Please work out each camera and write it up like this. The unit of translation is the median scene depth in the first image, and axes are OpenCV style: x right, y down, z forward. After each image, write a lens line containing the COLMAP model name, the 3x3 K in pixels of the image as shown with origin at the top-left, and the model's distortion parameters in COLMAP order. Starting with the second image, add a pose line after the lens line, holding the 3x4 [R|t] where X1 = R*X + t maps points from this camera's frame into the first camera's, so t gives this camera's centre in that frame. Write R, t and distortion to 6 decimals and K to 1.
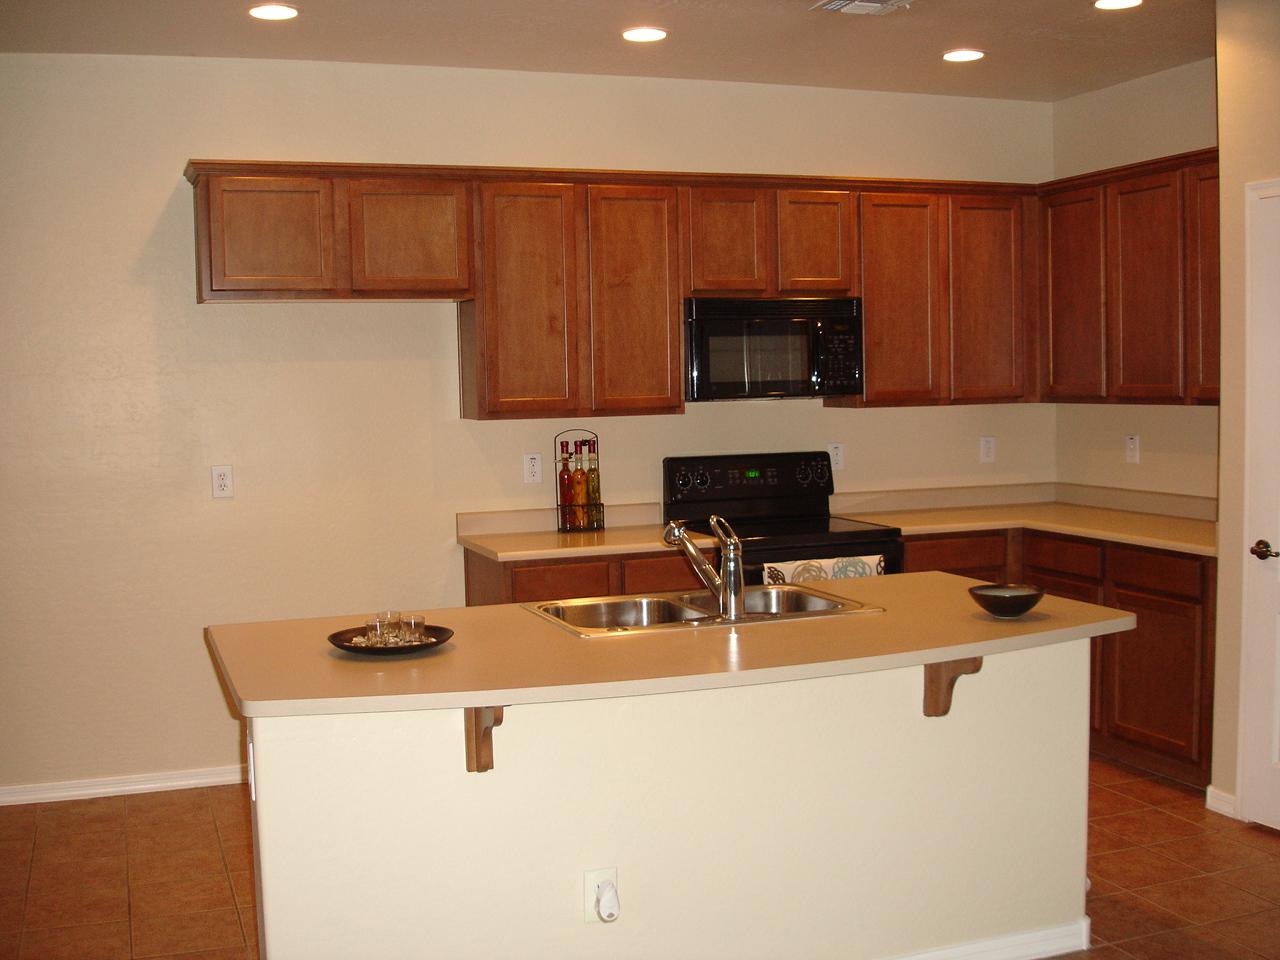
lens RADIAL K [[1397.9, 0, 640.0], [0, 1397.9, 480.0], [0, 0, 1]] dist [-0.018970, -0.028423]
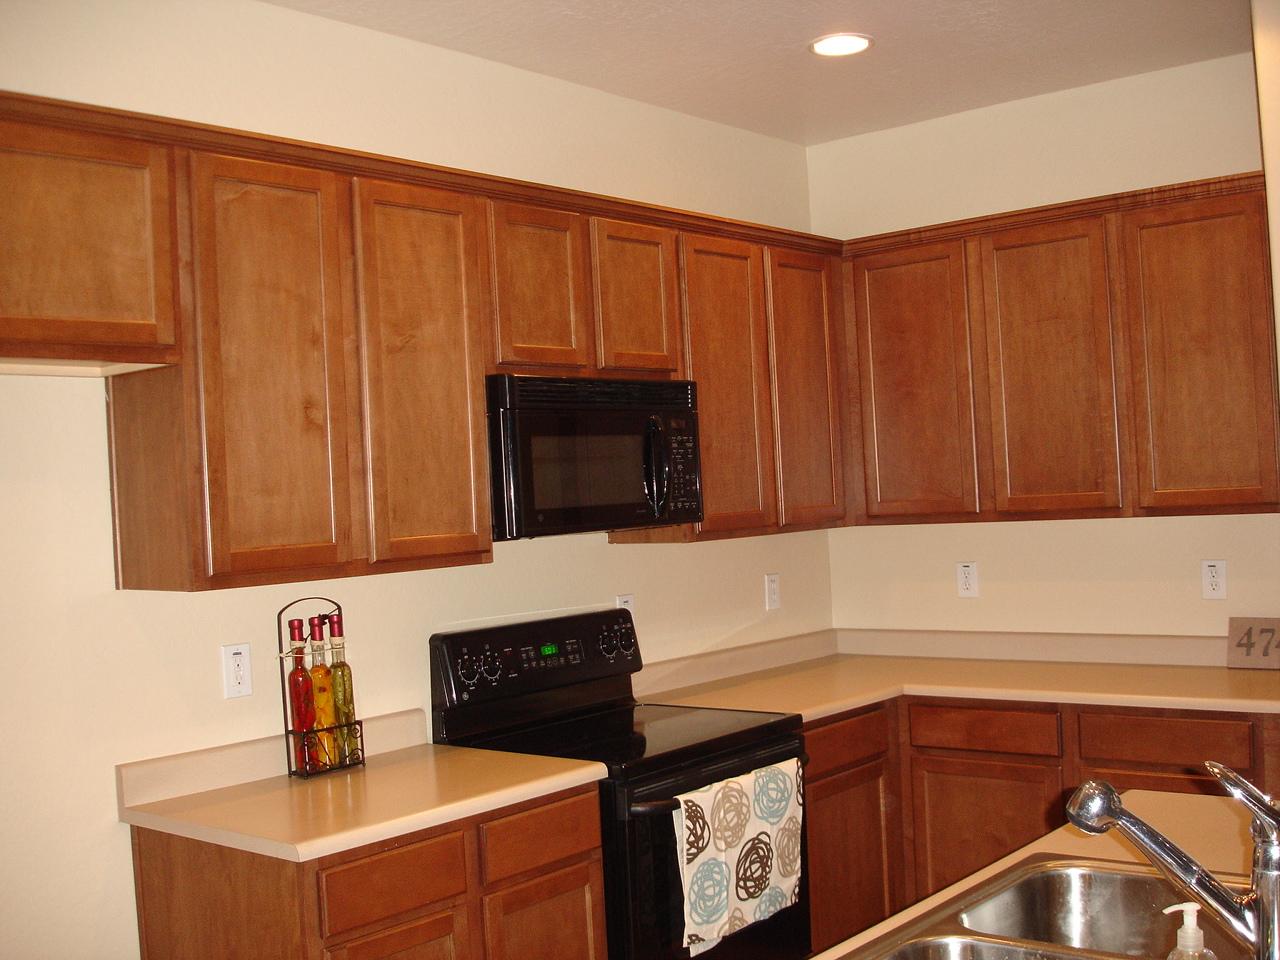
lens RADIAL K [[1443.4, 0, 638.5], [0, 1443.4, 503.9], [0, 0, 1]] dist [-0.037695, -0.025442]
pose [[0.880626, -0.029113, 0.472916, -0.209314], [0.069290, 0.995293, -0.067756, -0.025049], [-0.468717, 0.092436, 0.878499, 0.406028]]
